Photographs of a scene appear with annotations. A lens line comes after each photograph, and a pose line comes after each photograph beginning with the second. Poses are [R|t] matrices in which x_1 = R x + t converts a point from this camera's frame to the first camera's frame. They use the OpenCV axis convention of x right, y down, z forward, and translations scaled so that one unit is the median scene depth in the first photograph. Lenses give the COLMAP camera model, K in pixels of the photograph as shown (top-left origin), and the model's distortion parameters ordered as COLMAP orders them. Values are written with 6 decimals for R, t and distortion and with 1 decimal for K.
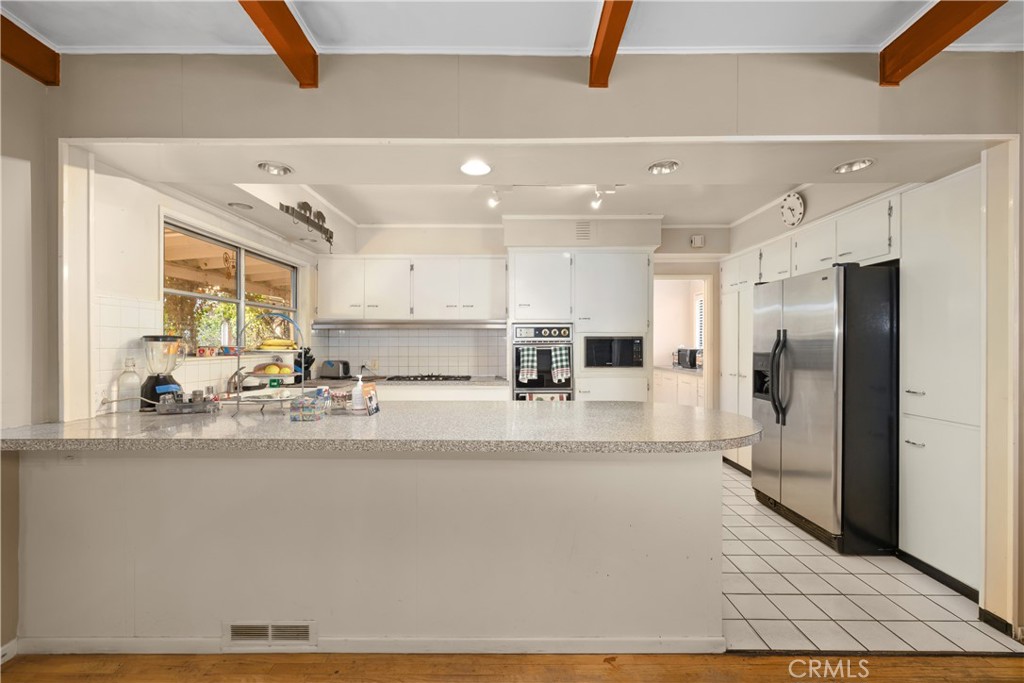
lens RADIAL K [[429.2, 0, 511.1], [0, 429.2, 344.8], [0, 0, 1]] dist [-0.001621, -0.000094]
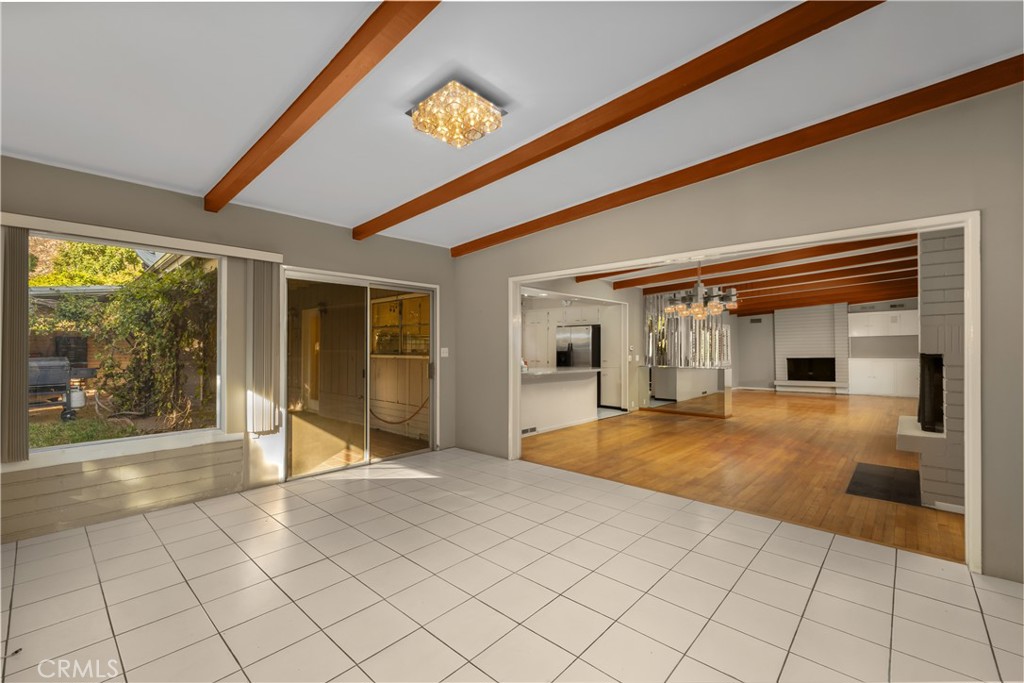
lens RADIAL K [[437.3, 0, 510.0], [0, 437.3, 346.0], [0, 0, 1]] dist [0.001256, 0.000214]
pose [[0.670419, 0.003598, 0.741974, -1.477390], [0.001806, 0.999977, -0.006481, 0.002061], [-0.741981, 0.005685, 0.670397, -0.569701]]
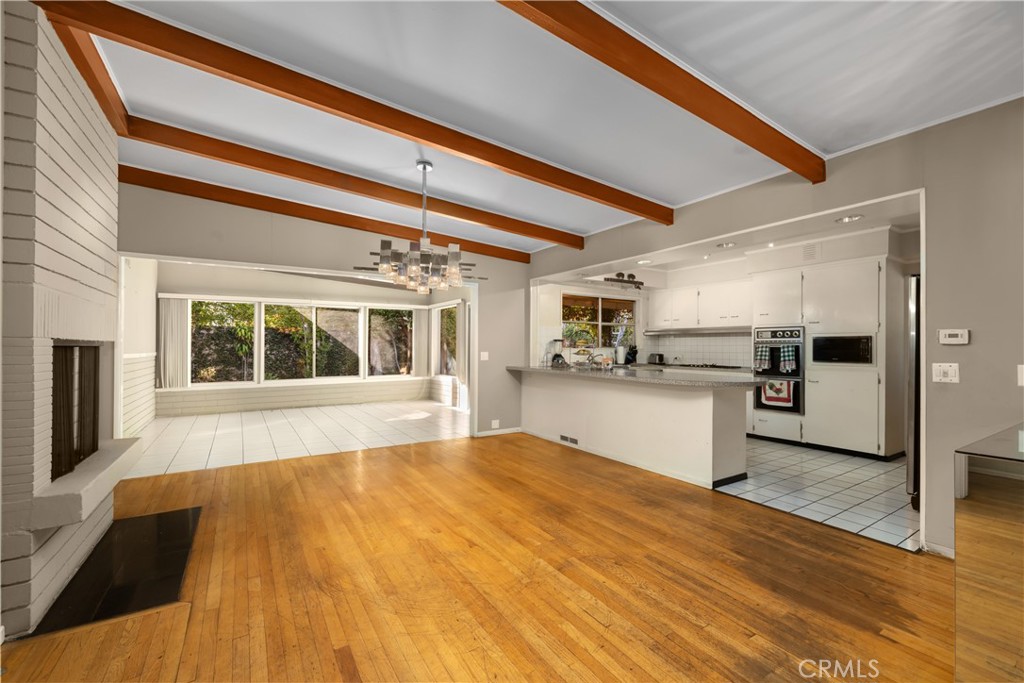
lens RADIAL K [[429.2, 0, 511.1], [0, 429.2, 344.8], [0, 0, 1]] dist [-0.001621, -0.000094]
pose [[0.537587, -0.001088, -0.843208, 0.763225], [-0.007984, 0.999948, -0.006381, 0.018833], [0.843170, 0.010163, 0.537550, -0.412409]]
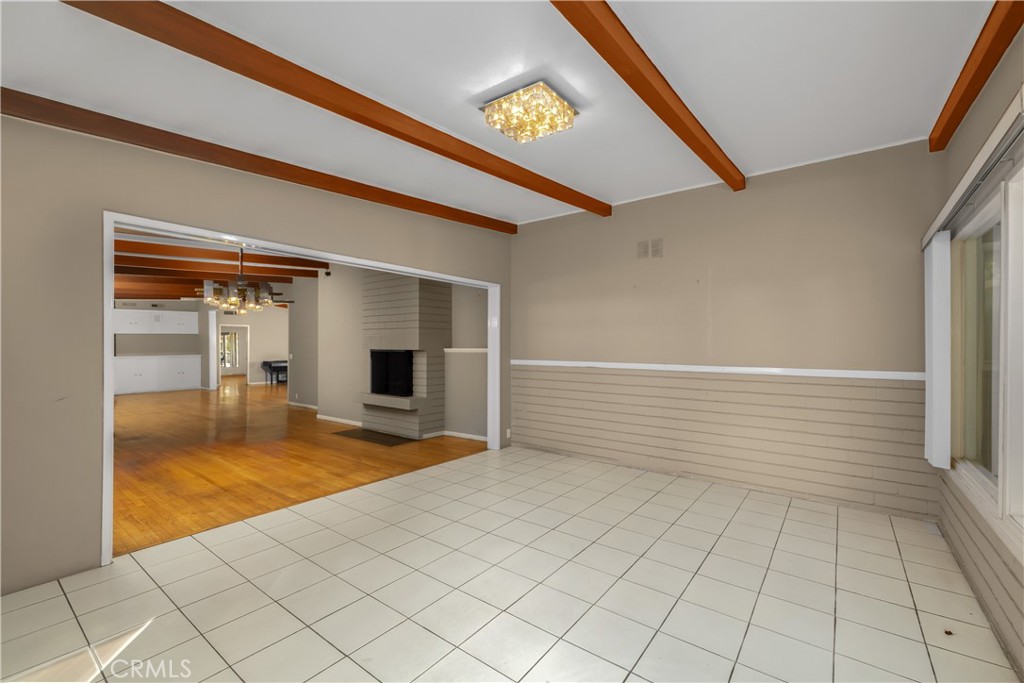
lens RADIAL K [[429.2, 0, 511.1], [0, 429.2, 344.8], [0, 0, 1]] dist [-0.001621, -0.000094]
pose [[-0.796762, -0.001033, 0.604292, -1.406778], [-0.001499, 0.999999, -0.000267, -0.006314], [-0.604291, -0.001119, -0.796763, 0.408679]]
